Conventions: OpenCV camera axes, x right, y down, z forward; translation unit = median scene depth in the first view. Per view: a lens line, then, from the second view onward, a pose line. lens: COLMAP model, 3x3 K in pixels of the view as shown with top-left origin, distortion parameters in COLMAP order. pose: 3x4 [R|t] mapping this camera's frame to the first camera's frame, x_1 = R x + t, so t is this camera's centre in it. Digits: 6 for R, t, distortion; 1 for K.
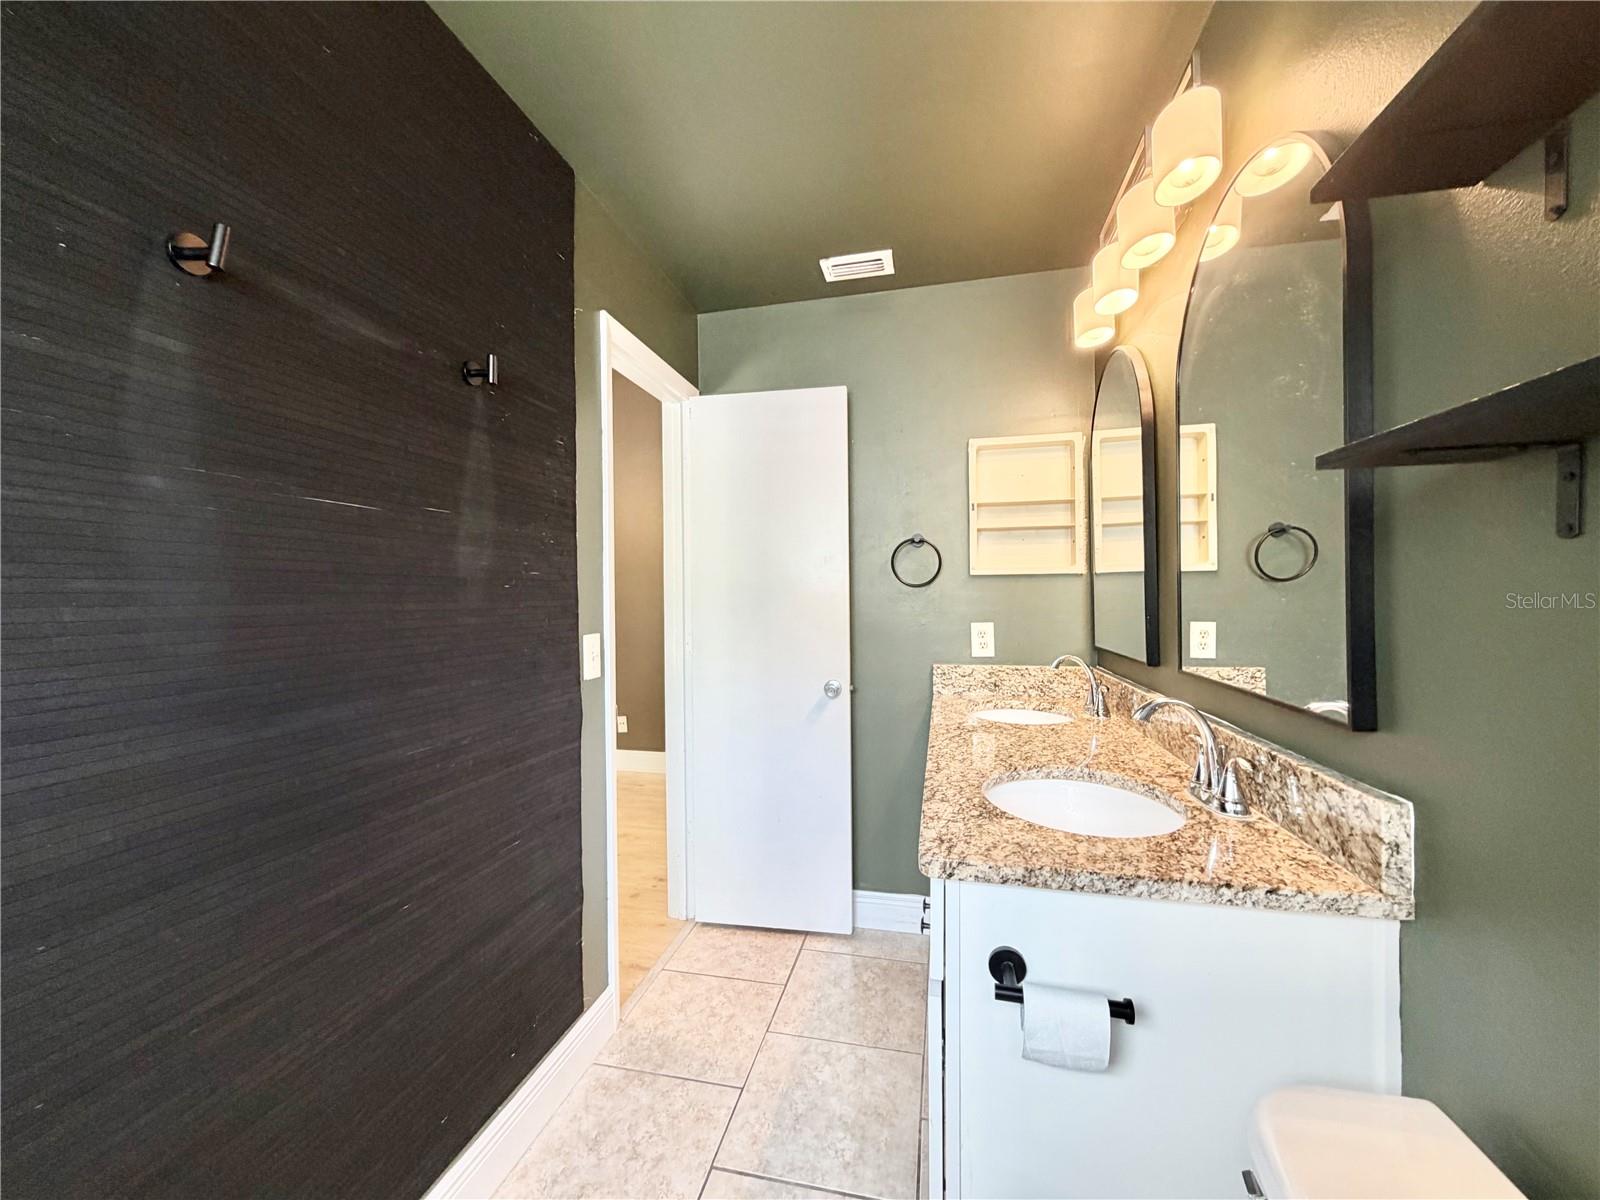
lens RADIAL K [[638.5, 0, 801.6], [0, 638.5, 598.9], [0, 0, 1]] dist [0.001108, -0.000363]
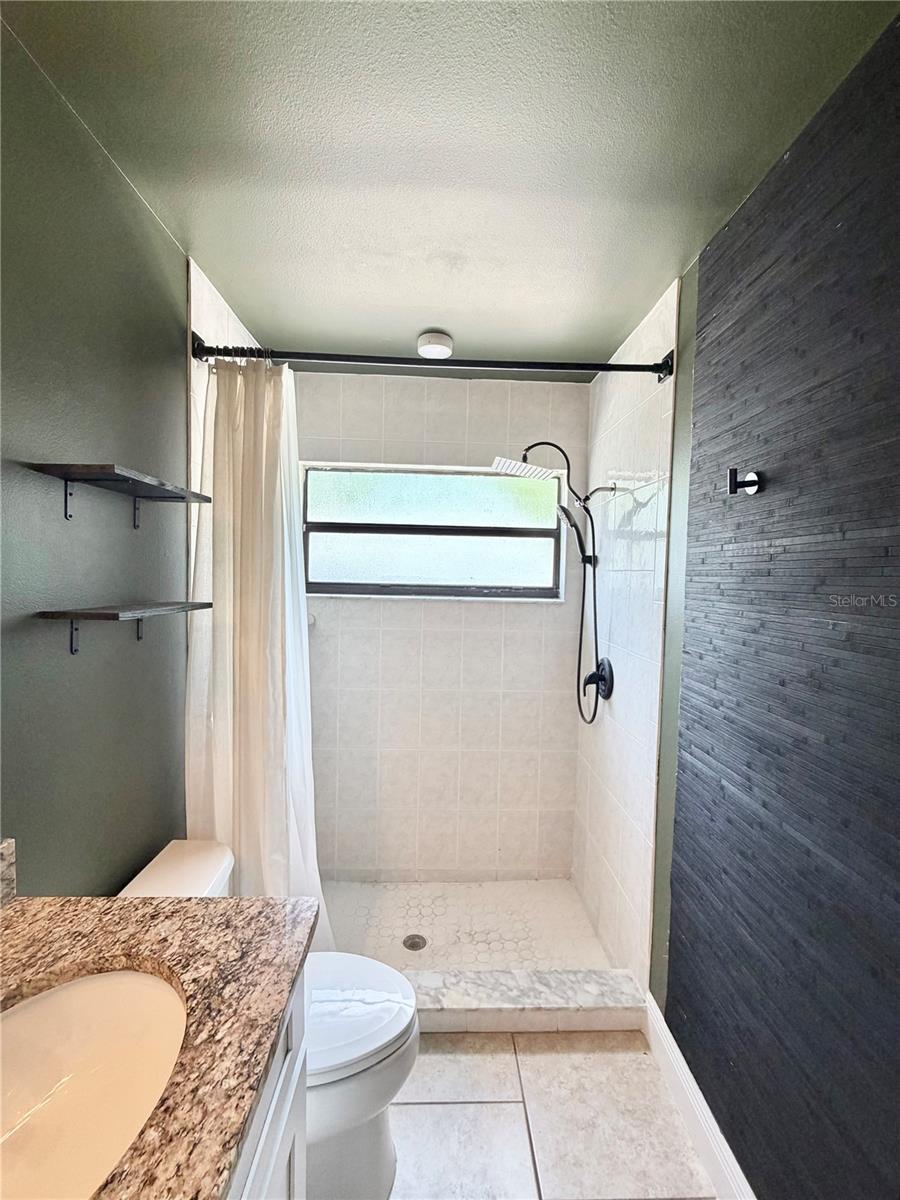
lens RADIAL K [[478.9, 0, 450.7], [0, 478.9, 599.2], [0, 0, 1]] dist [0.001108, -0.000363]
pose [[-0.964402, -0.008211, -0.264312, 0.181005], [-0.019499, 0.999005, 0.040114, -0.251442], [0.263719, 0.043839, -0.963603, 1.906767]]
